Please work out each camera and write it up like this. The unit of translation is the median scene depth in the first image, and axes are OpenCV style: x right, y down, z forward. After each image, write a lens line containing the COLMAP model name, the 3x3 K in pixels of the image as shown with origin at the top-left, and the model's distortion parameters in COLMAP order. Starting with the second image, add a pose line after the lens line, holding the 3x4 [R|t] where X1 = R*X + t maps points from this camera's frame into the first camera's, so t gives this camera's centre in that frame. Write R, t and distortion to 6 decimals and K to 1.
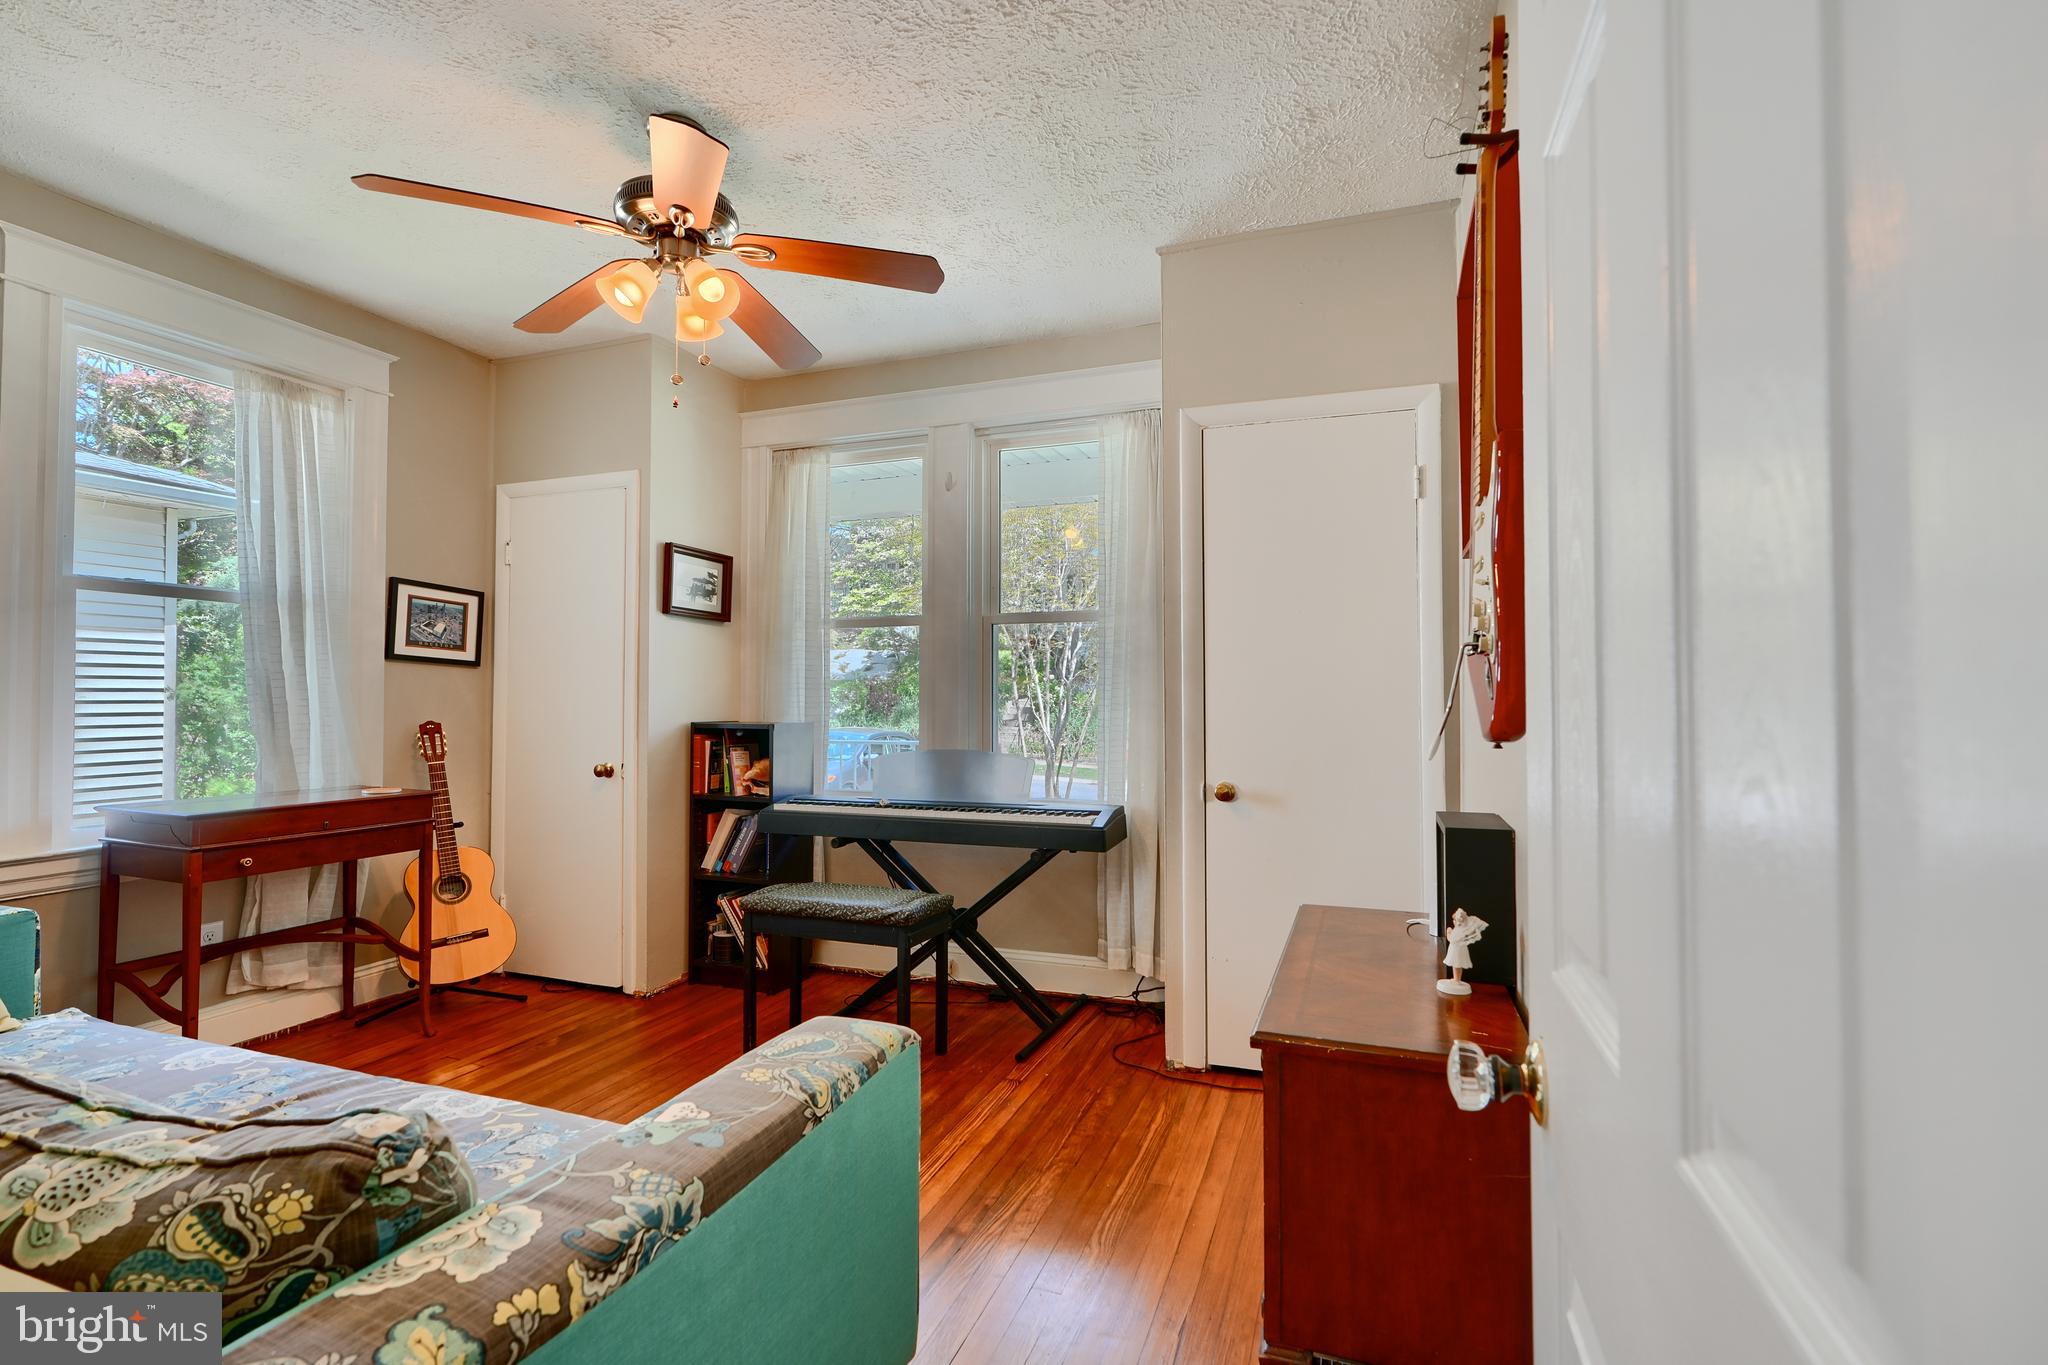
lens RADIAL K [[935.0, 0, 1031.1], [0, 935.0, 673.2], [0, 0, 1]] dist [-0.002460, 0.000077]
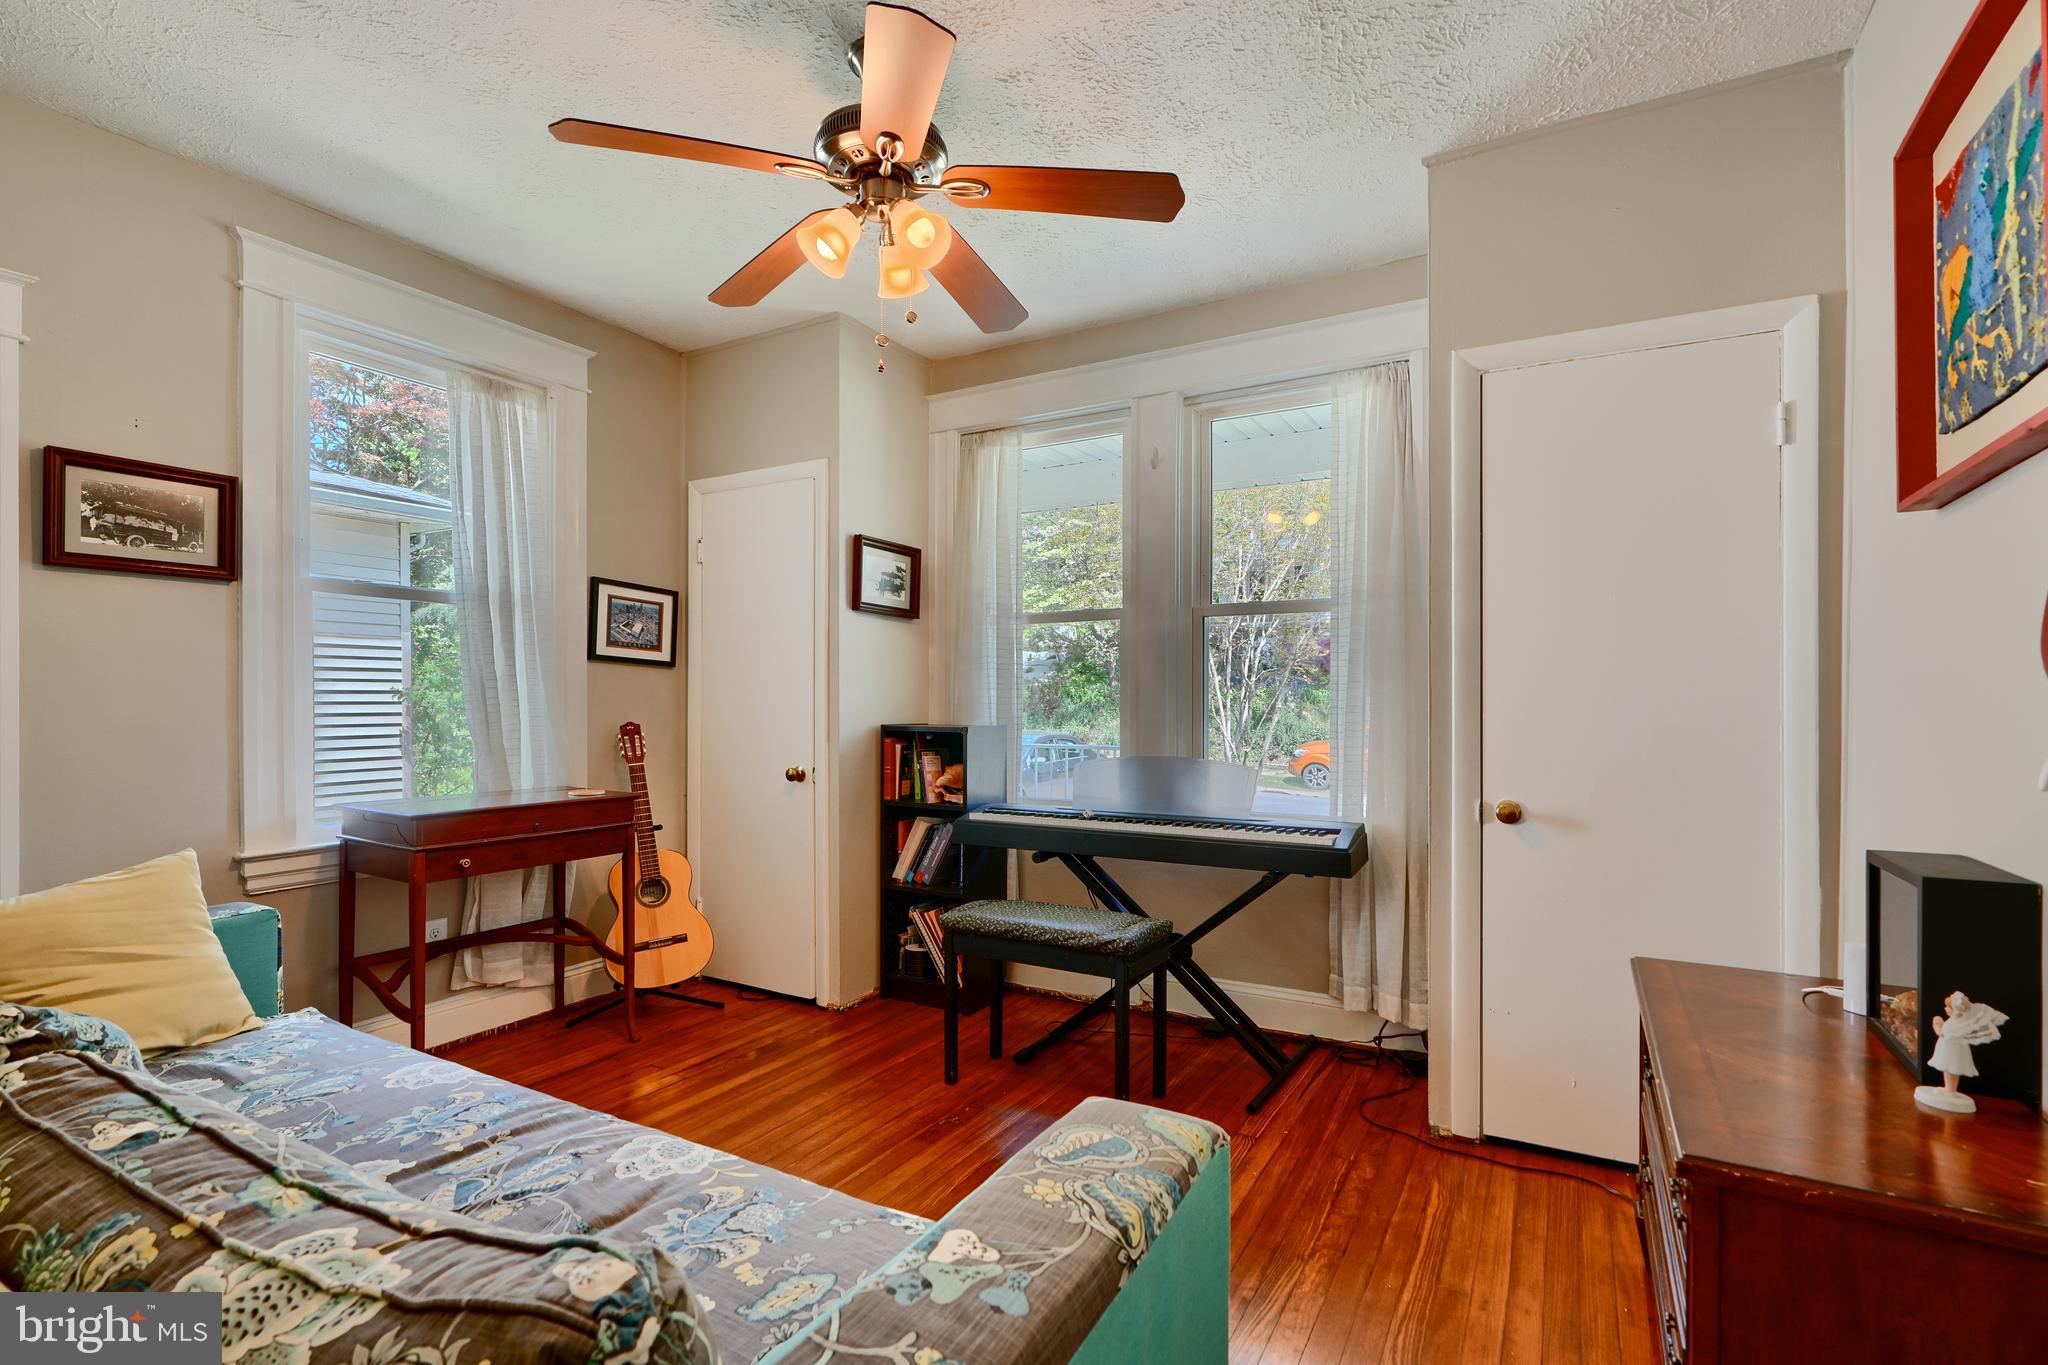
lens RADIAL K [[935.0, 0, 1019.7], [0, 935.0, 697.8], [0, 0, 1]] dist [-0.002460, 0.000077]
pose [[0.985516, 0.000363, -0.169581, -0.080186], [0.003603, 0.999727, 0.023078, 0.004707], [0.169543, -0.023354, 0.985246, 0.111196]]
